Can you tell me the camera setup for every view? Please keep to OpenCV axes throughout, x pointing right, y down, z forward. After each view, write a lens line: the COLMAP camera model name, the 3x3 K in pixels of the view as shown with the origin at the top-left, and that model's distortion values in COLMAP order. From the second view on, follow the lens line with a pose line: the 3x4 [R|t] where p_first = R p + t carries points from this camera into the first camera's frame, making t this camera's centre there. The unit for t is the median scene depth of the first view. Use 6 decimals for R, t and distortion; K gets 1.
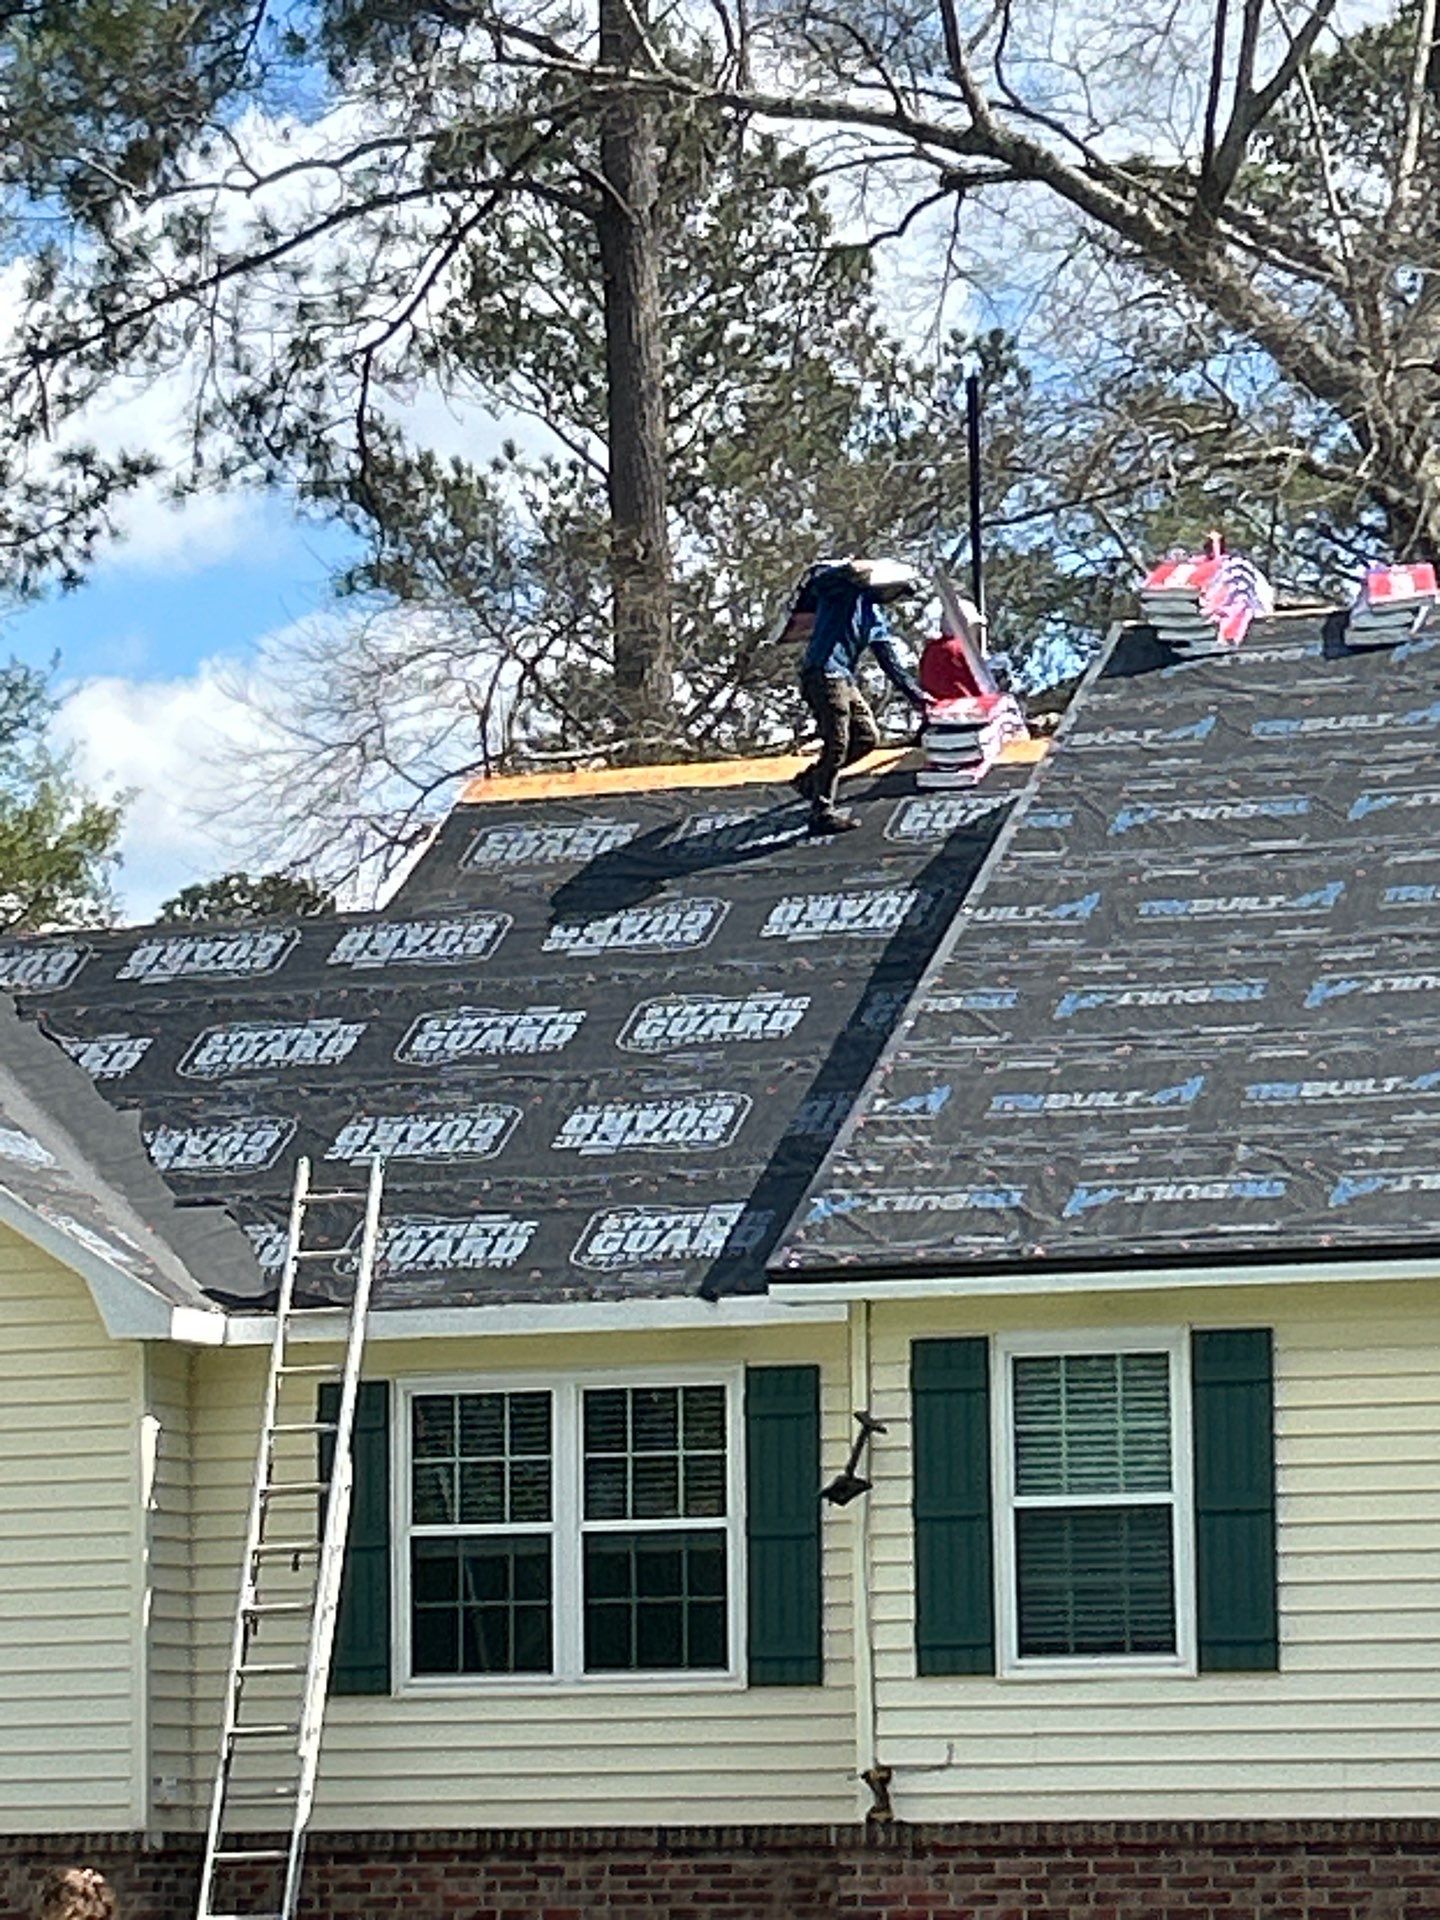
lens RADIAL K [[6877.1, 0, 720.0], [0, 6877.1, 960.0], [0, 0, 1]] dist [0.122176, 1.206770]
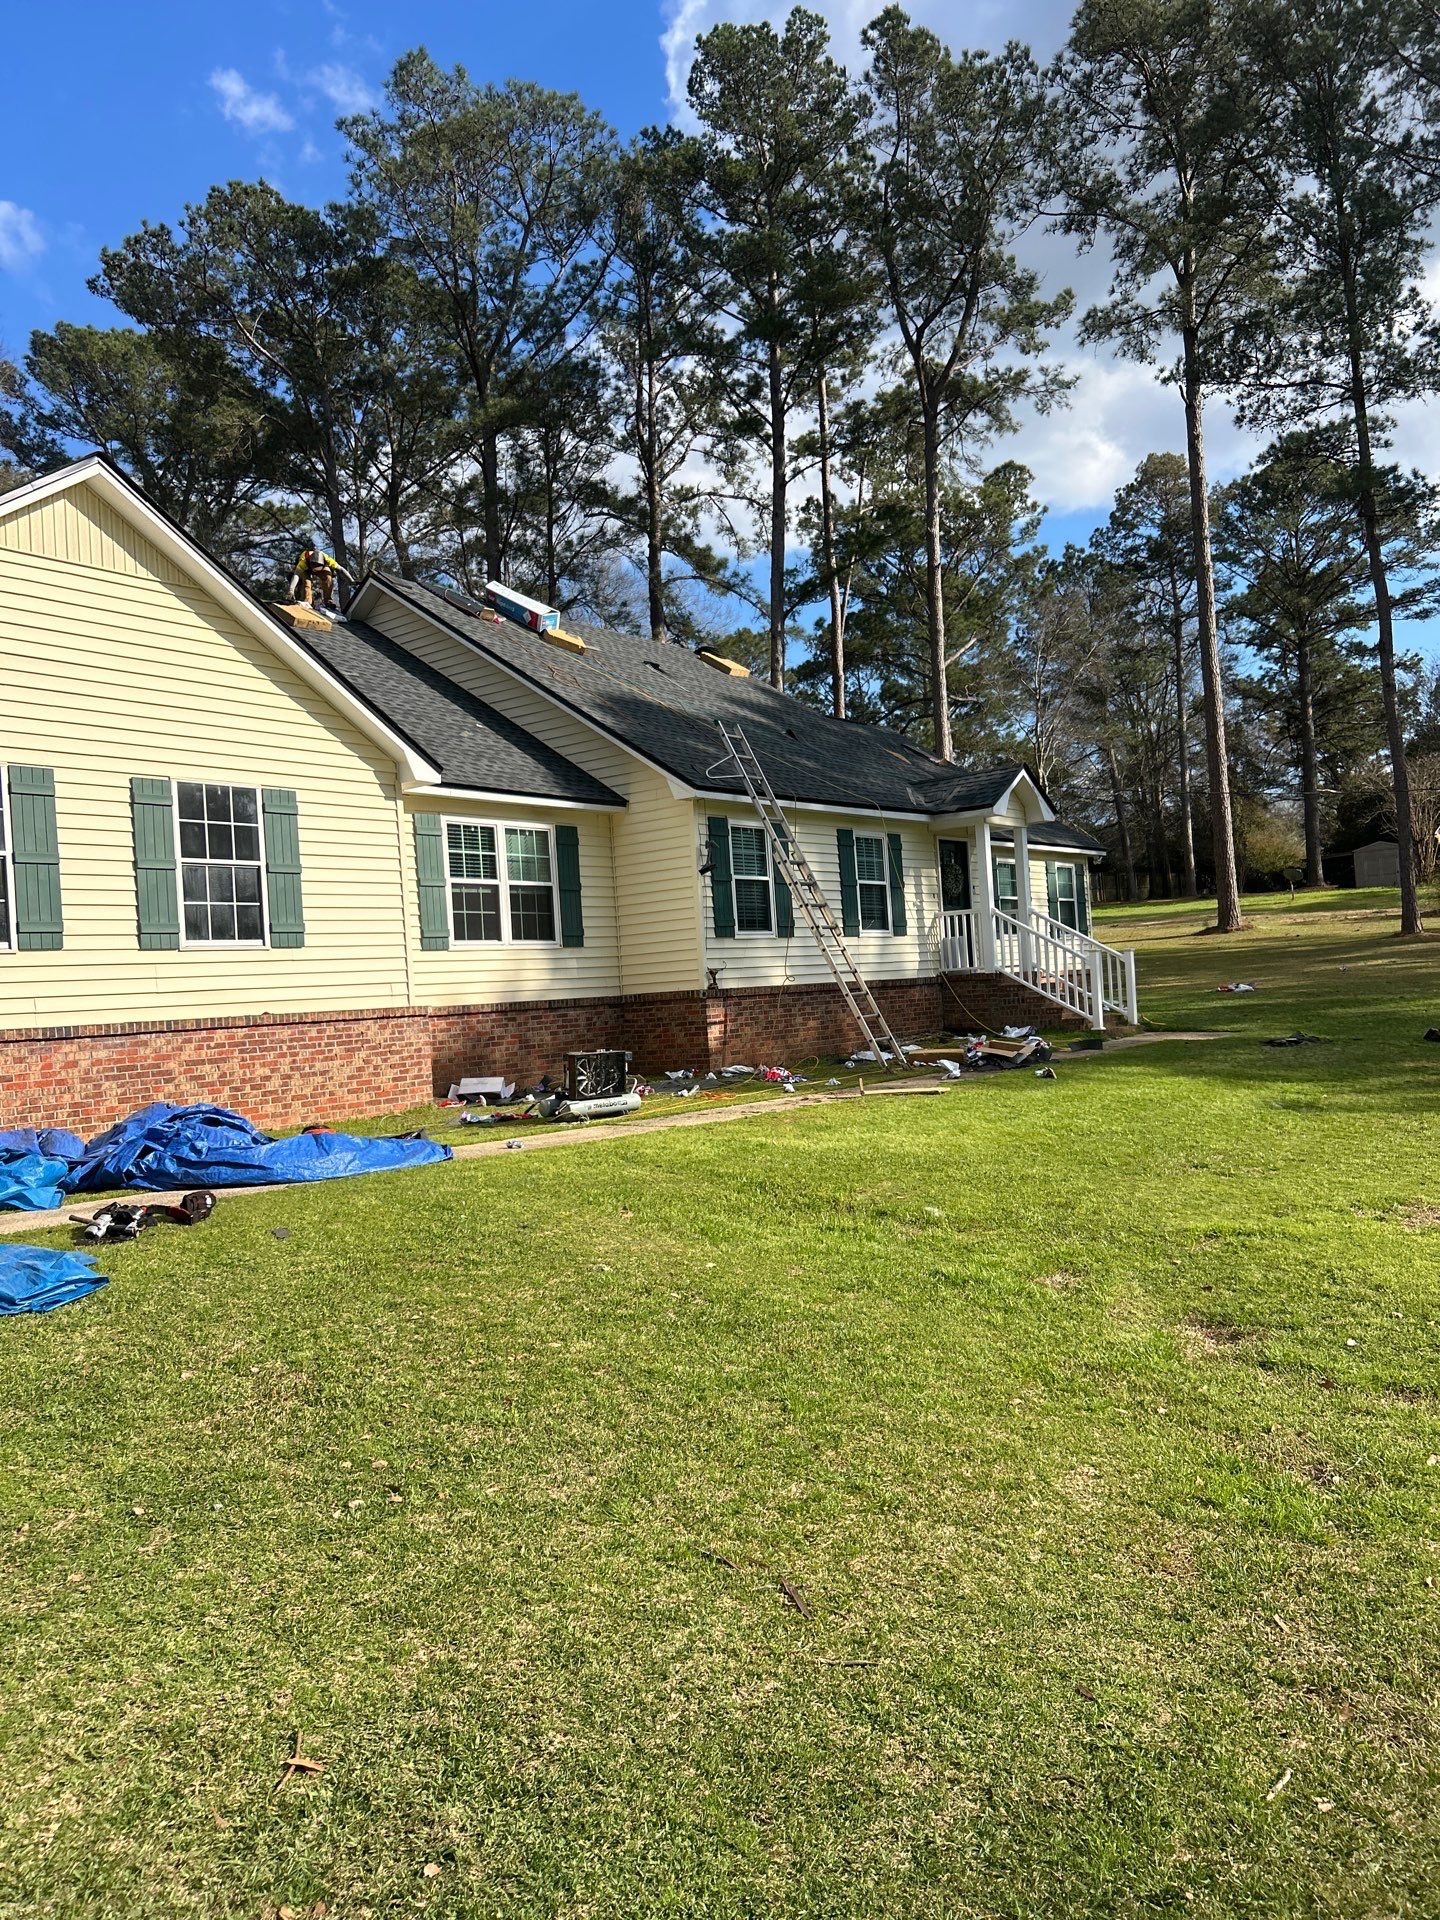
lens RADIAL K [[1418.1, 0, 720.0], [0, 1418.1, 960.0], [0, 0, 1]] dist [0.064043, -0.088618]
pose [[0.326250, 0.017546, 0.945120, -0.355776], [-0.056399, 0.998408, 0.000933, 0.078564], [-0.943599, -0.053609, 0.326721, 0.565215]]
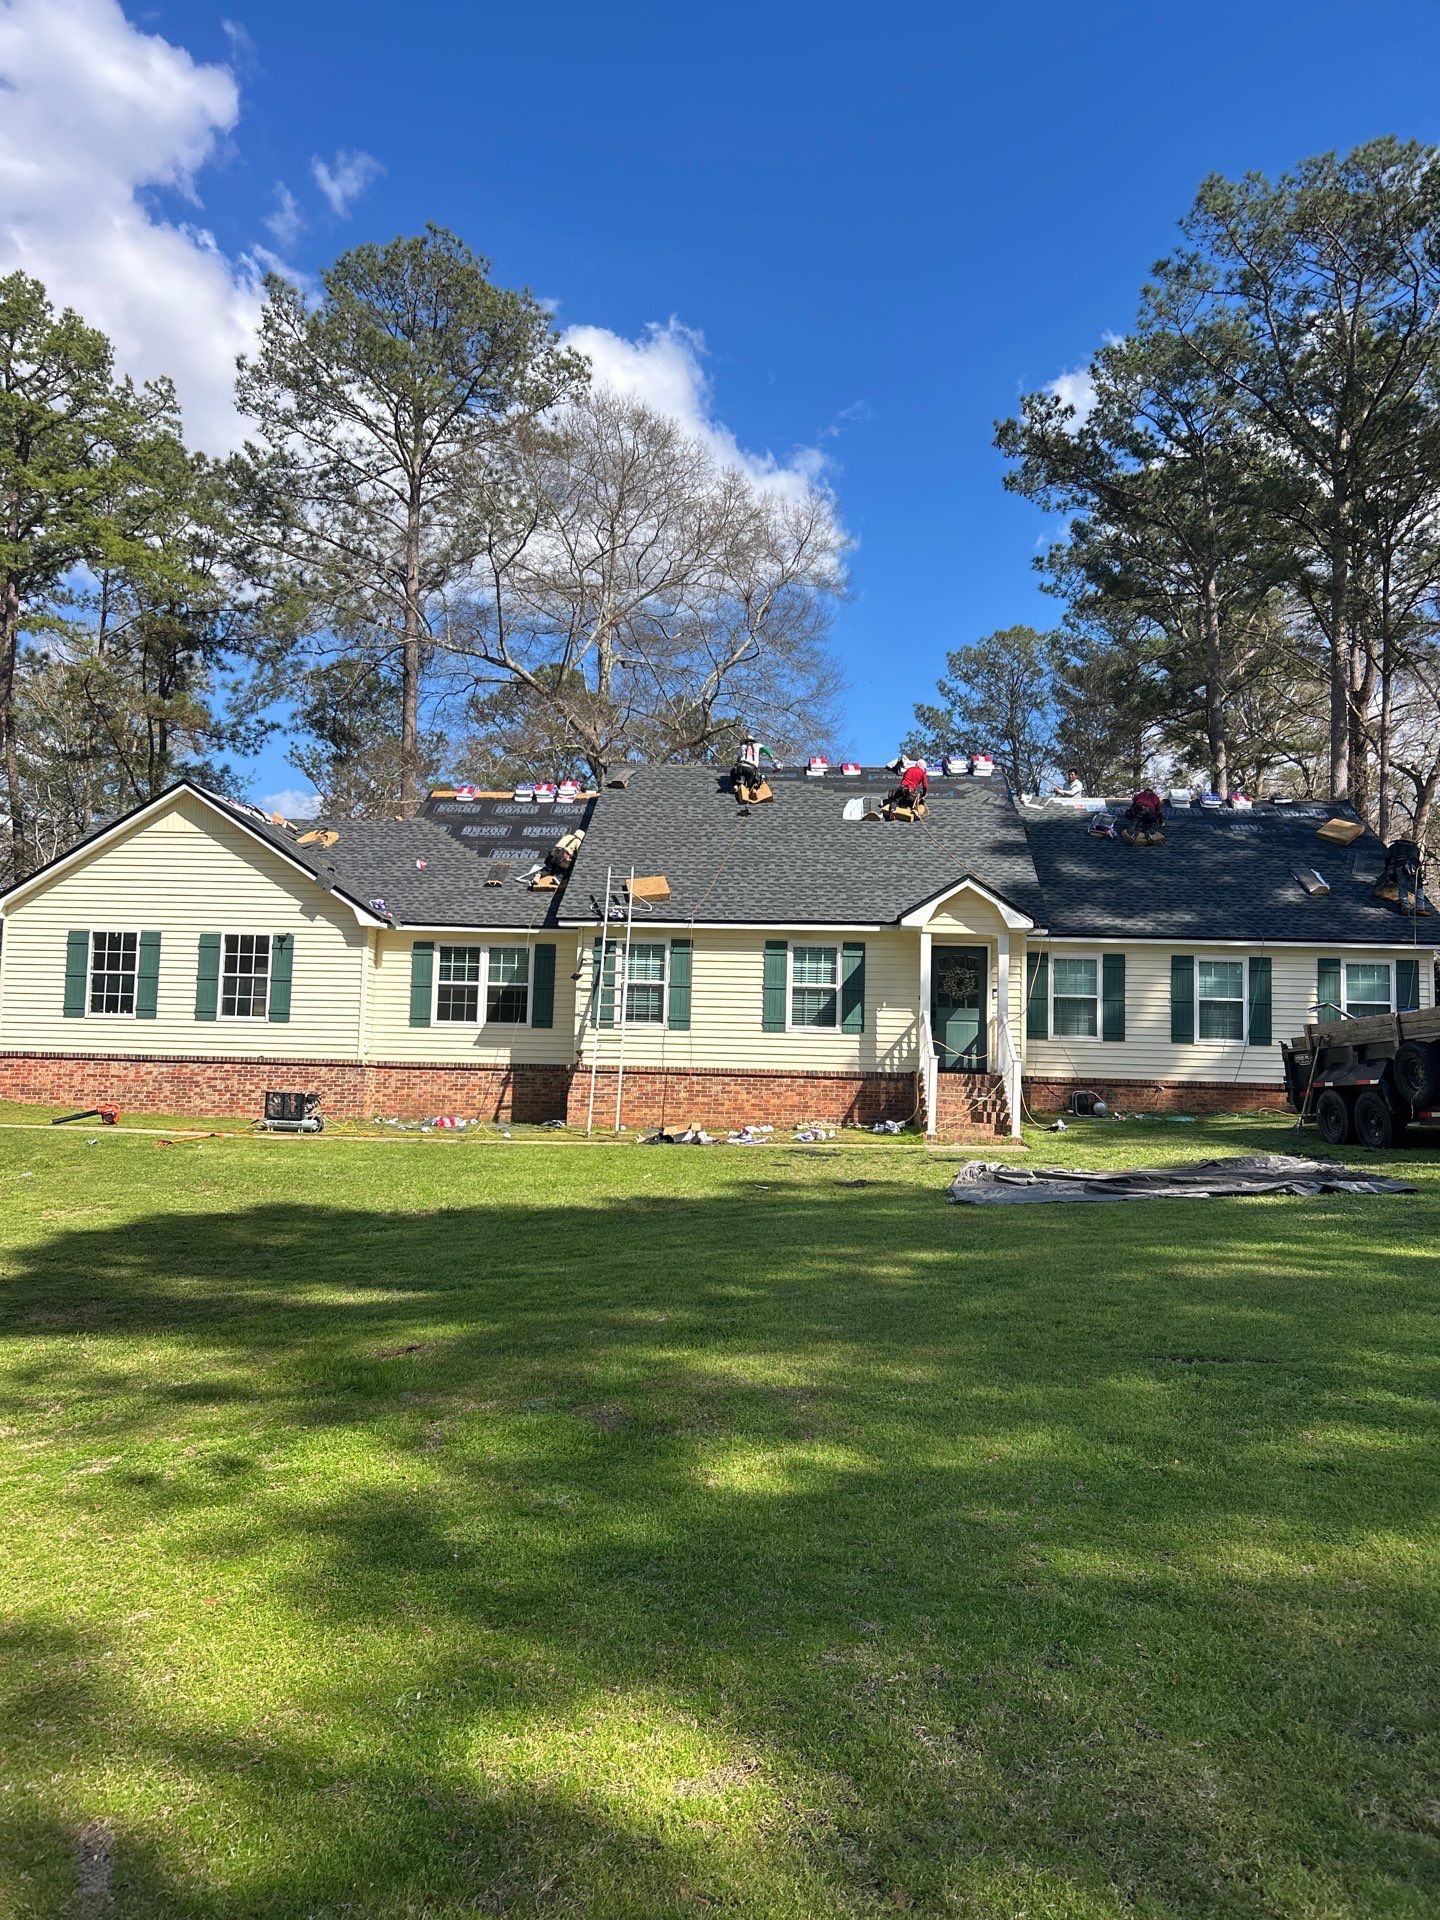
lens RADIAL K [[1417.7, 0, 712.1], [0, 1417.7, 955.8], [0, 0, 1]] dist [0.045183, -0.048681]
pose [[0.960195, 0.060096, 0.272790, -0.084177], [-0.072077, 0.996816, 0.034106, 0.023871], [-0.269872, -0.052410, 0.961469, 0.167337]]
